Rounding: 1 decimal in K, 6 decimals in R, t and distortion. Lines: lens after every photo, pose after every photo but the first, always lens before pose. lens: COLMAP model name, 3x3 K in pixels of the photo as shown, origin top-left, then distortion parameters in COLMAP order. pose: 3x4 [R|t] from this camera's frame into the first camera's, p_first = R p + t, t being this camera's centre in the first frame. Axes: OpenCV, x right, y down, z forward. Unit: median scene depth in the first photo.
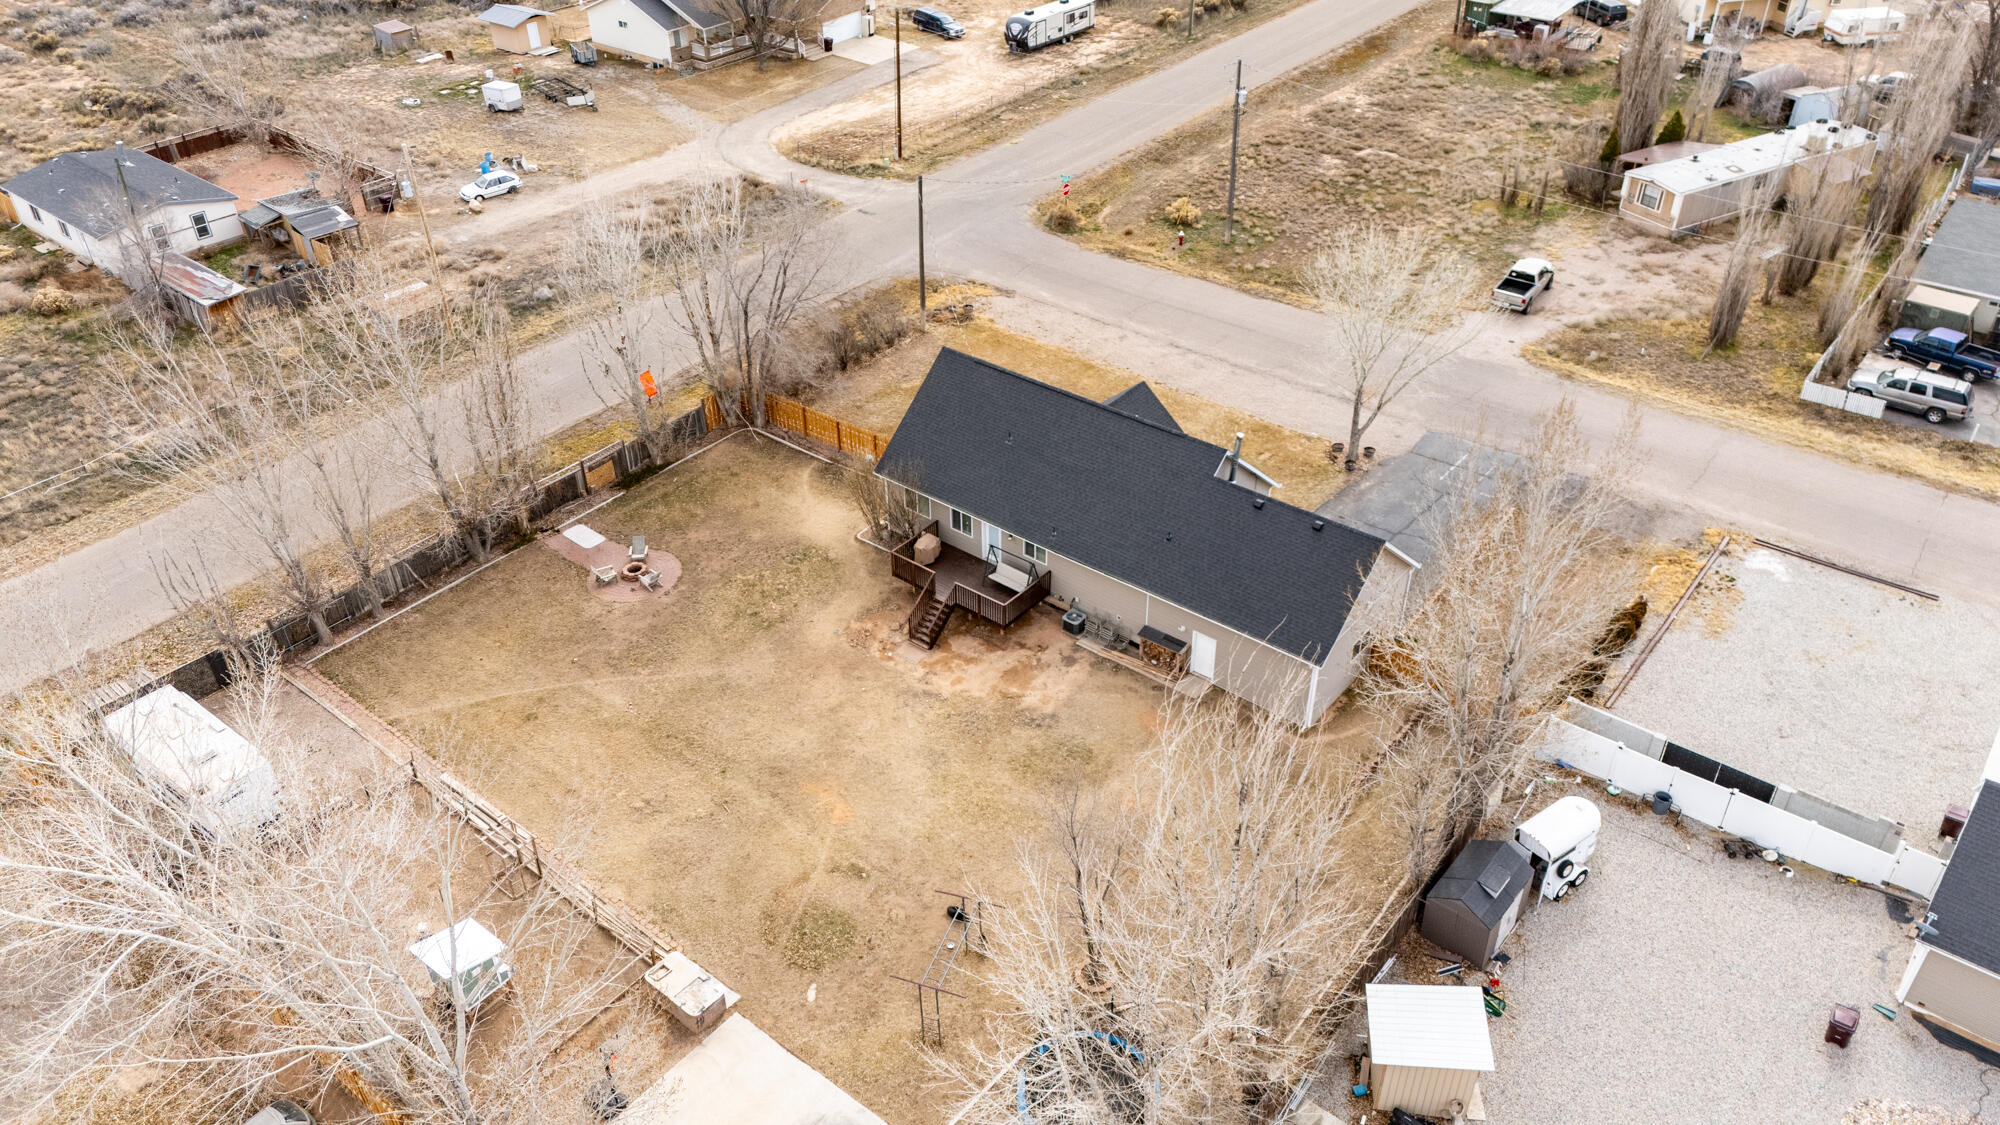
lens RADIAL K [[1457.0, 0, 1008.3], [0, 1457.0, 559.6], [0, 0, 1]] dist [0.057155, -0.004041]
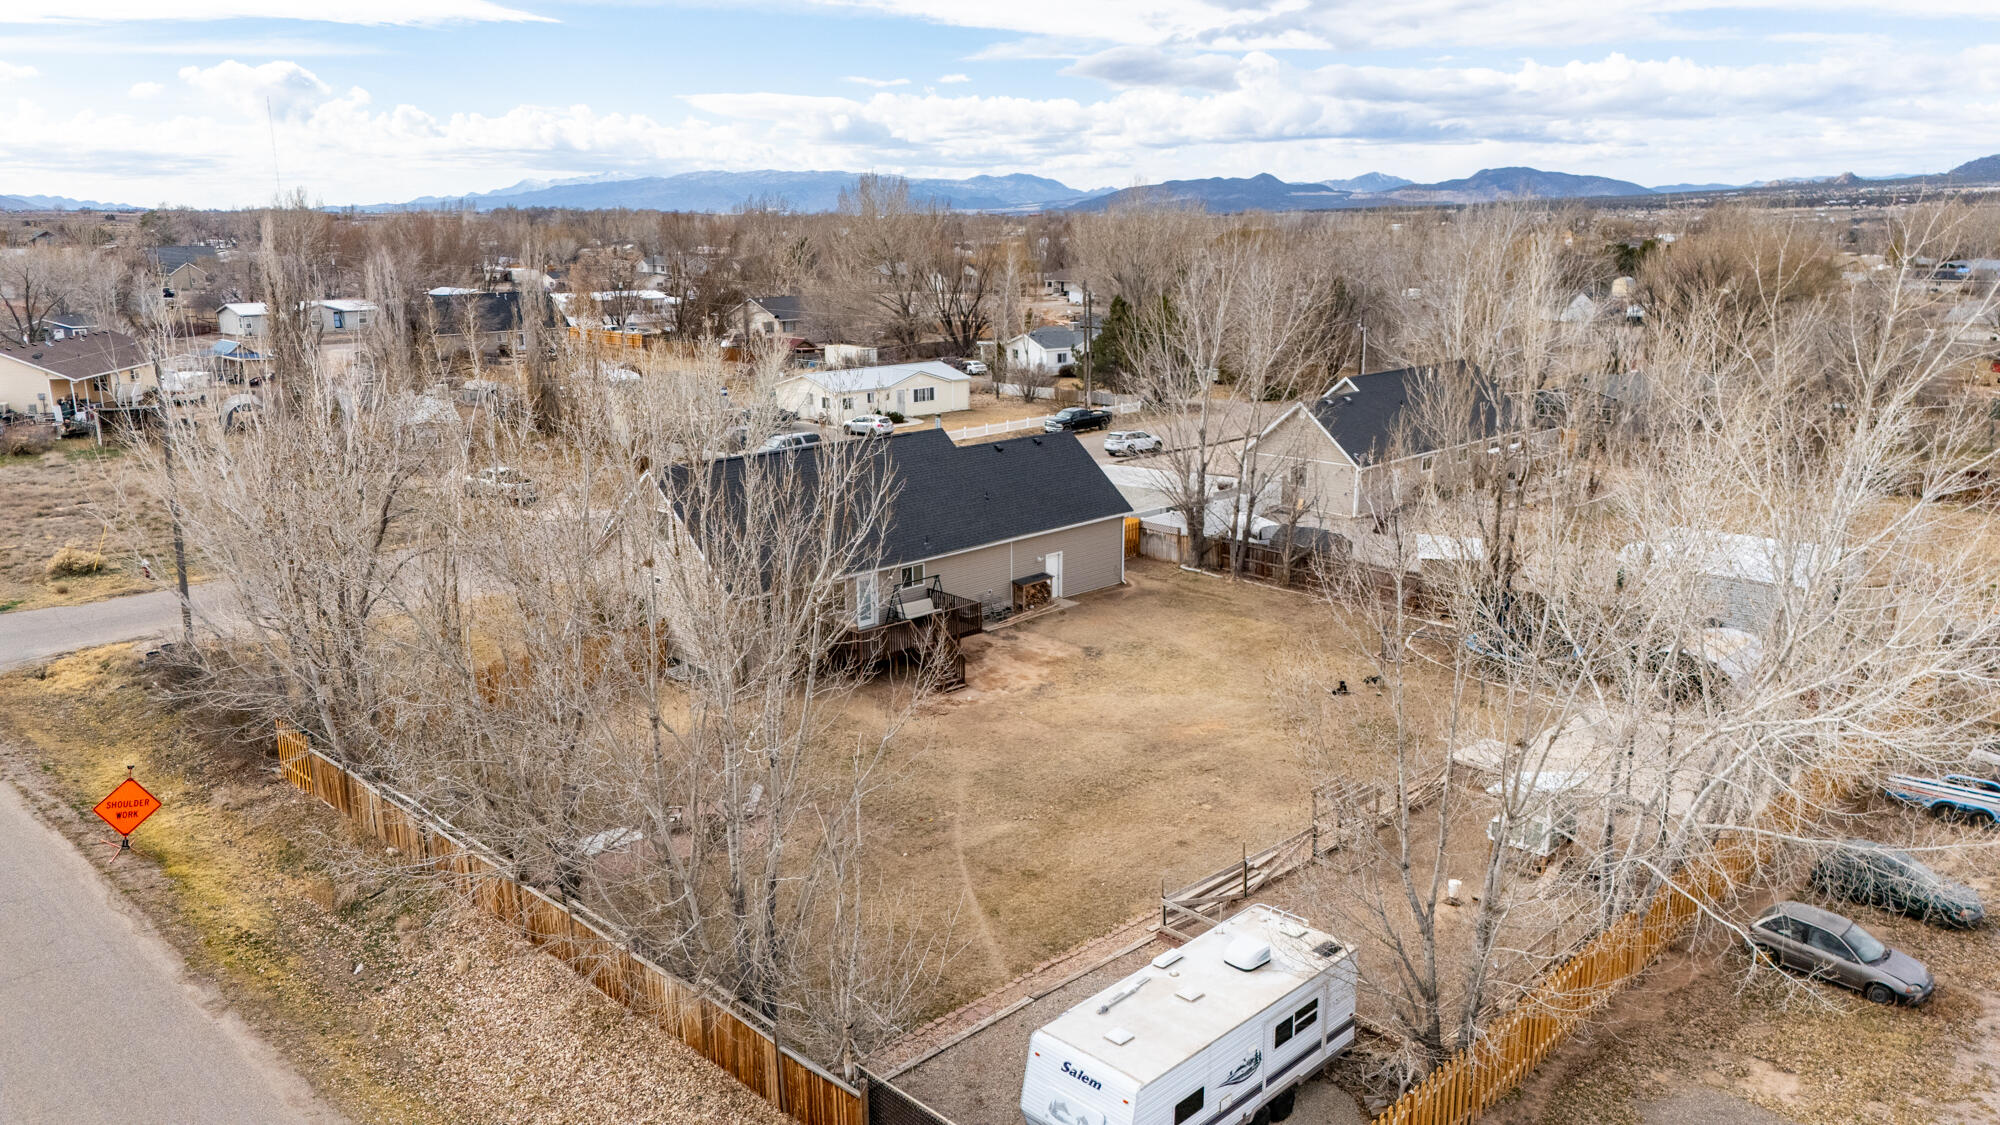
lens RADIAL K [[1457.0, 0, 1008.3], [0, 1457.0, 559.6], [0, 0, 1]] dist [0.057155, -0.004041]
pose [[0.120105, -0.231783, 0.965324, -0.764224], [0.580437, 0.805245, 0.121129, -0.080377], [-0.805399, 0.545762, 0.231250, 0.615670]]
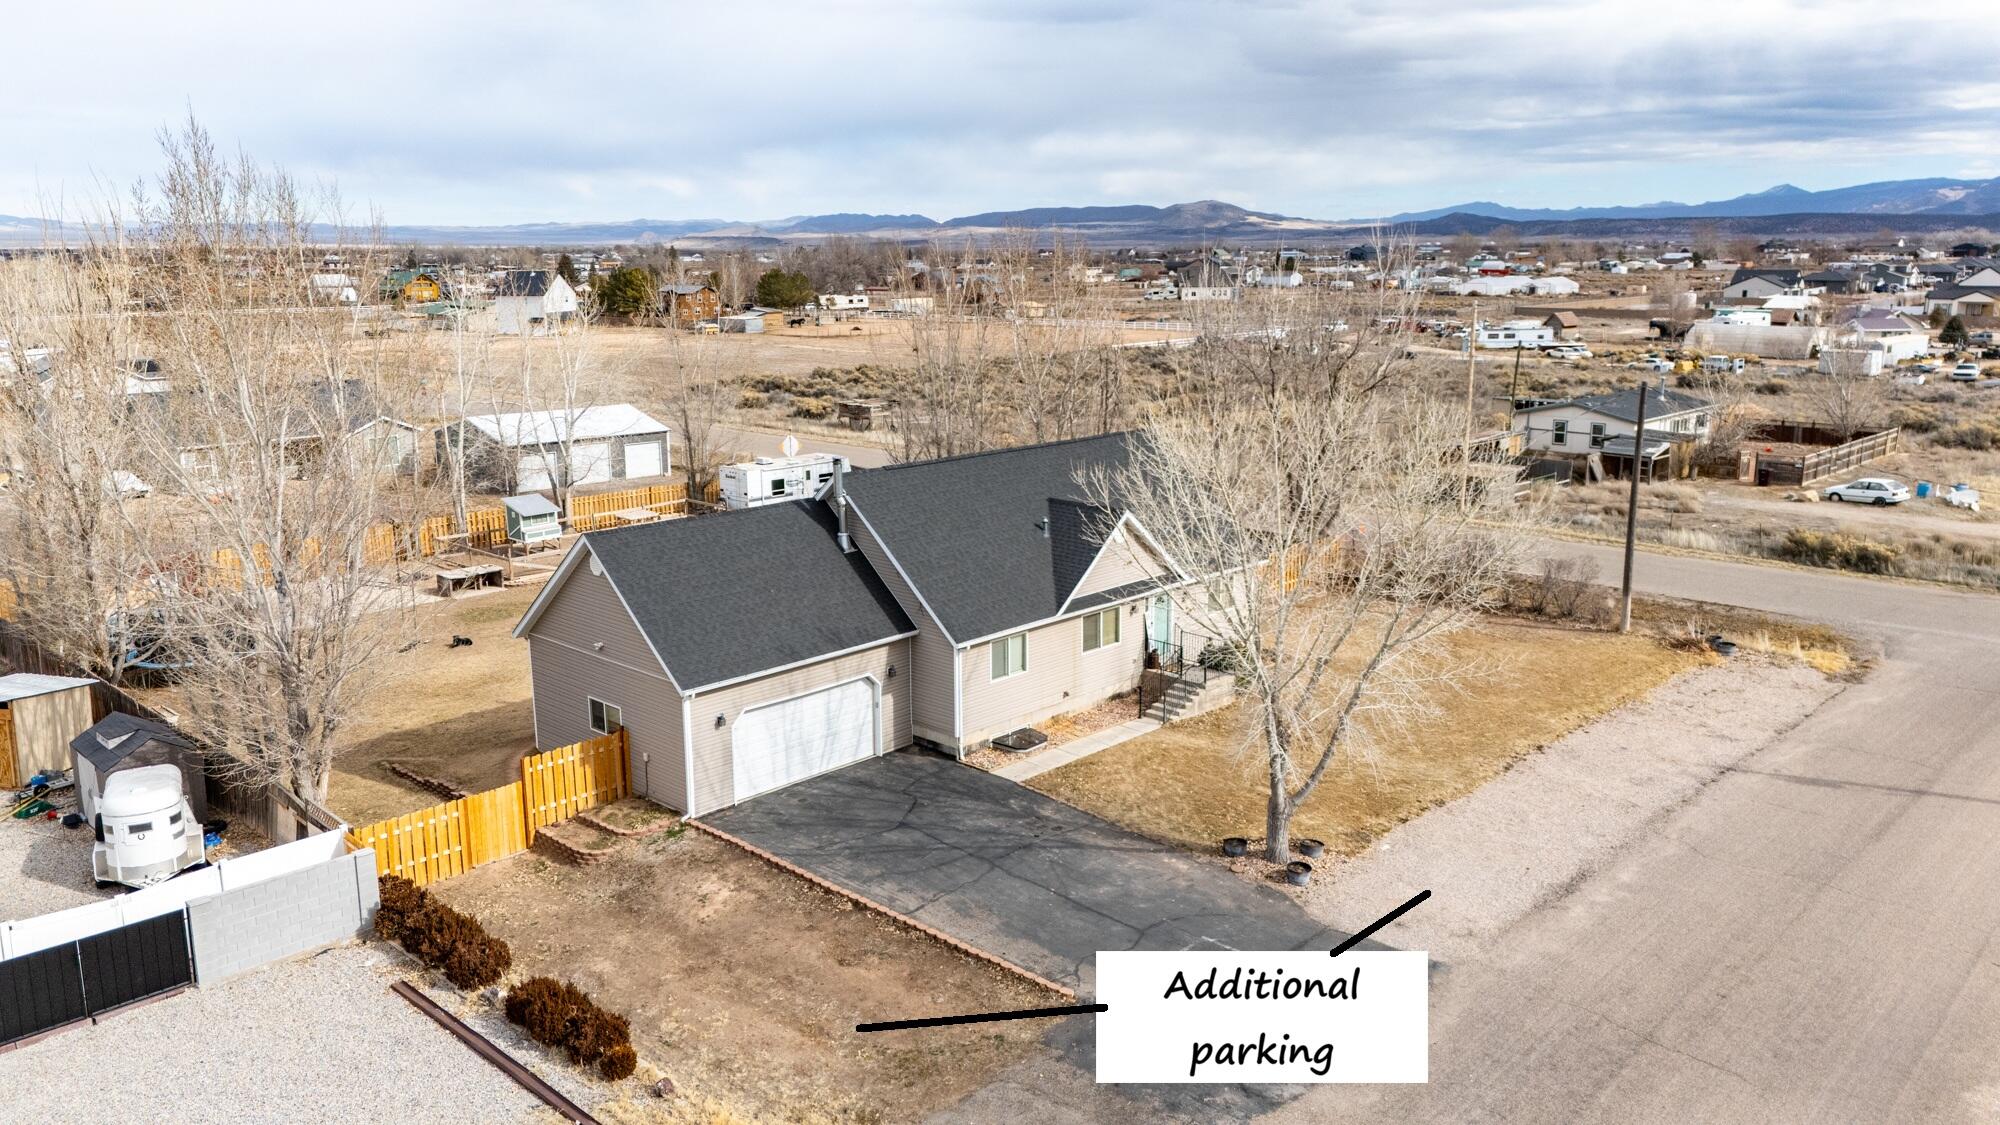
lens RADIAL K [[1457.0, 0, 1008.3], [0, 1457.0, 559.6], [0, 0, 1]] dist [0.057155, -0.004041]
pose [[-0.093066, 0.220012, -0.971048, 0.692022], [-0.569235, 0.788413, 0.233188, -0.210286], [0.816891, 0.574456, 0.051864, 0.854598]]
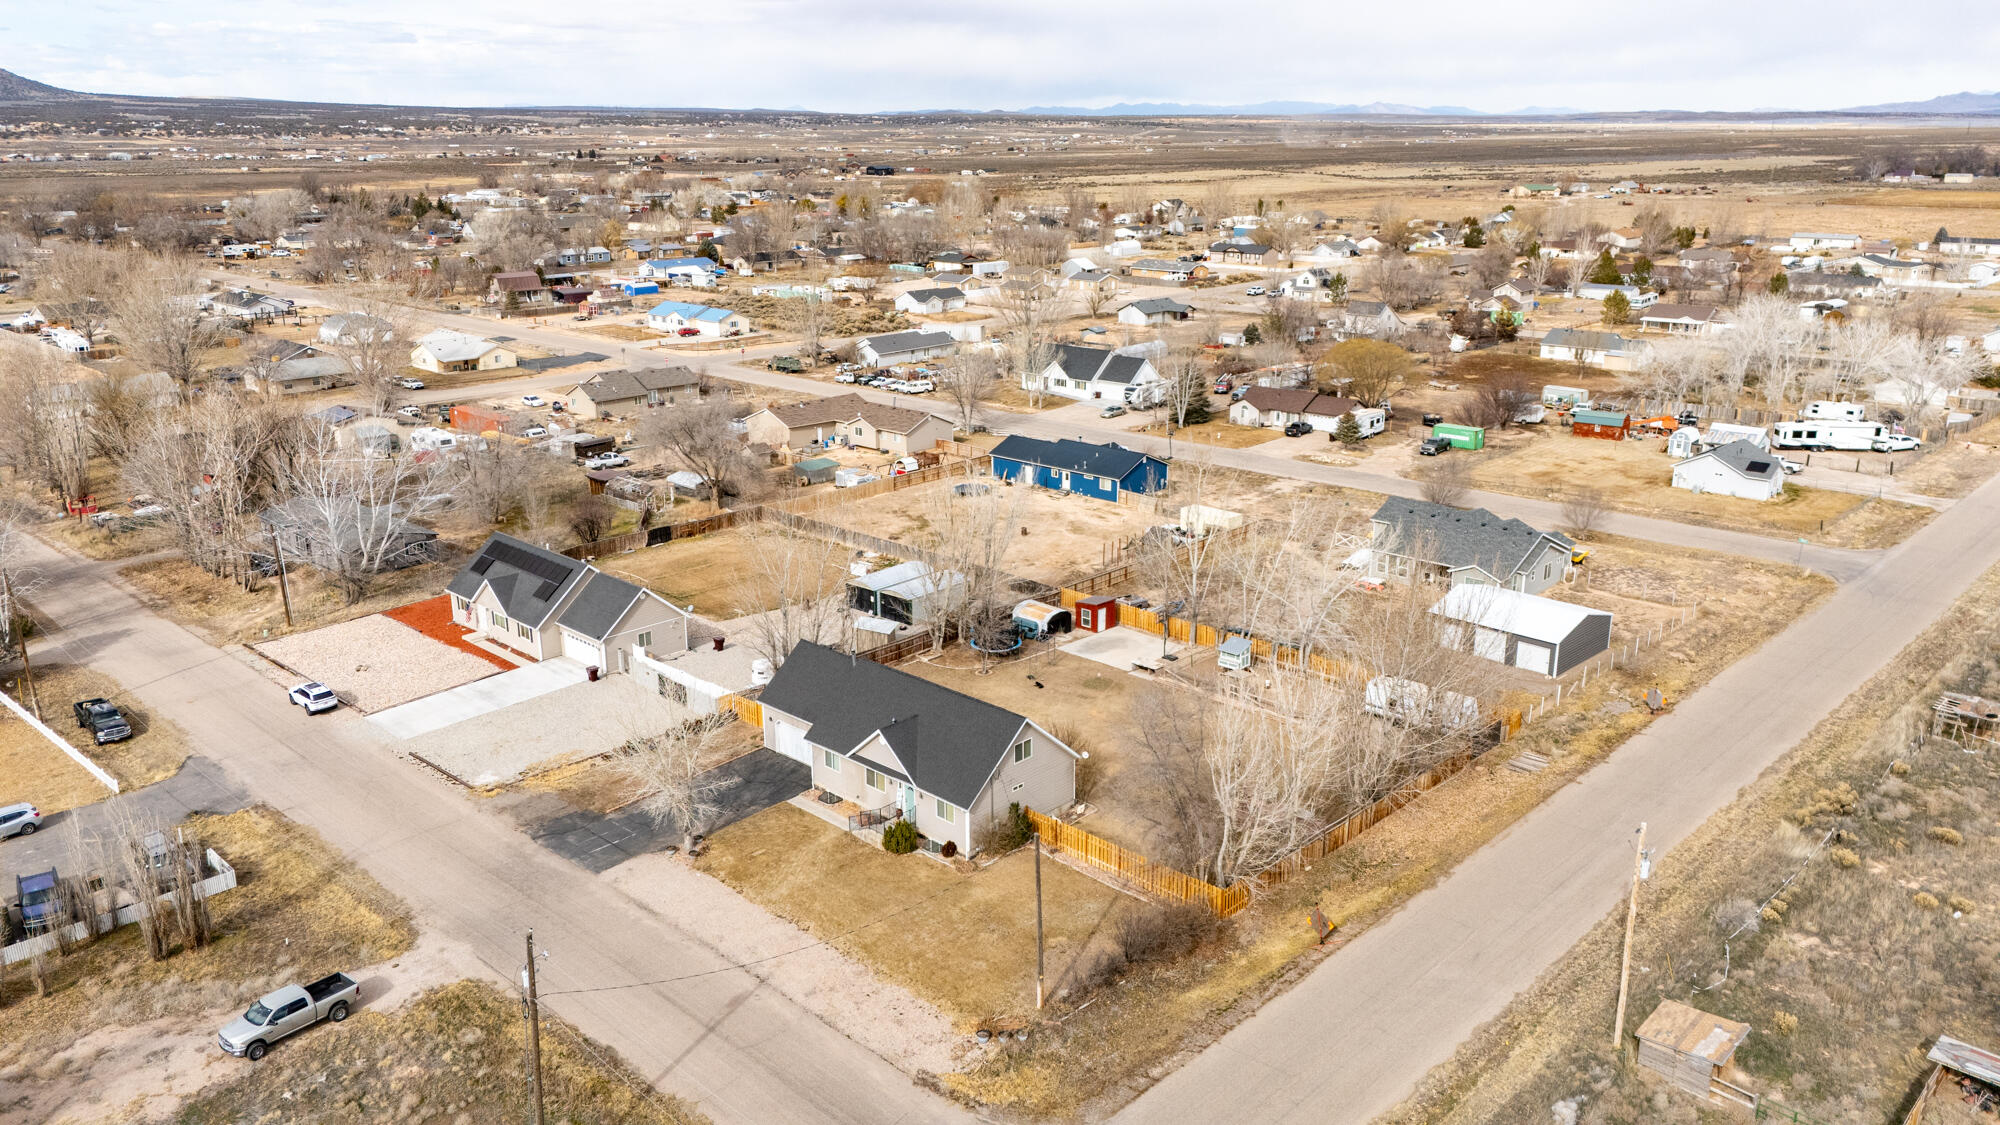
lens RADIAL K [[1457.0, 0, 1008.3], [0, 1457.0, 559.6], [0, 0, 1]] dist [0.057155, -0.004041]
pose [[-0.995891, -0.017199, 0.088914, -0.122954], [0.059345, 0.617686, 0.784183, -1.145081], [-0.068408, 0.786237, -0.614127, 1.541381]]
